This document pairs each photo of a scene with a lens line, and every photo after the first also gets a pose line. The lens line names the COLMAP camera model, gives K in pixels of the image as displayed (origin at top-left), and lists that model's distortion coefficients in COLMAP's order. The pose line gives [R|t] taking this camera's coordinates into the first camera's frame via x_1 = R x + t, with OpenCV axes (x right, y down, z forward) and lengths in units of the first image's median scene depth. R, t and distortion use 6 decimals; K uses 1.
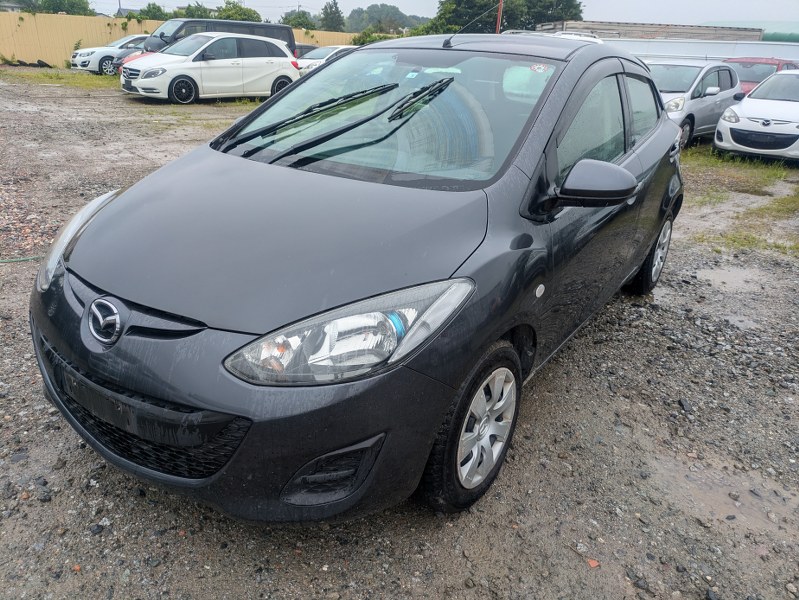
lens RADIAL K [[609.7, 0, 399.5], [0, 609.7, 300.0], [0, 0, 1]] dist [0.016475, -0.003472]
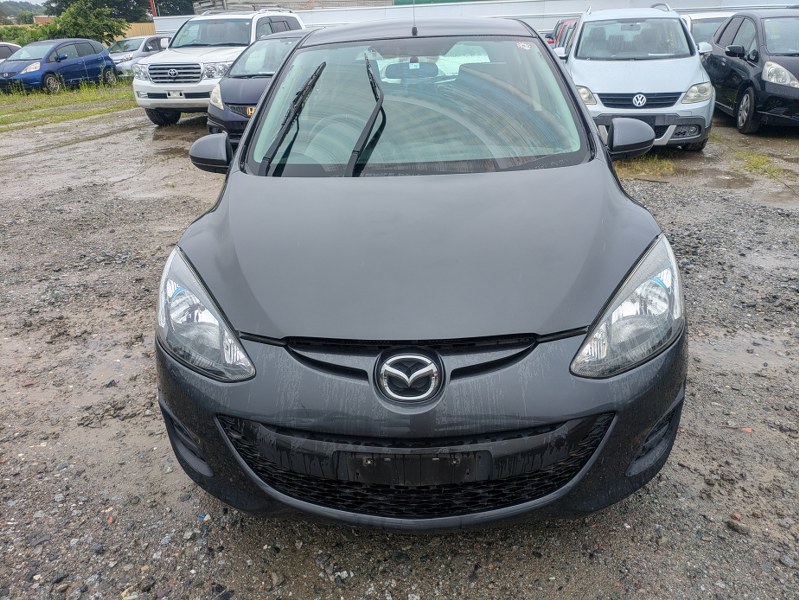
lens RADIAL K [[609.7, 0, 399.5], [0, 609.7, 300.0], [0, 0, 1]] dist [0.016475, -0.003472]
pose [[0.840130, -0.287278, 0.460057, -0.810810], [0.270181, 0.957145, 0.104290, -0.155929], [-0.470301, 0.036682, 0.881743, 0.219167]]
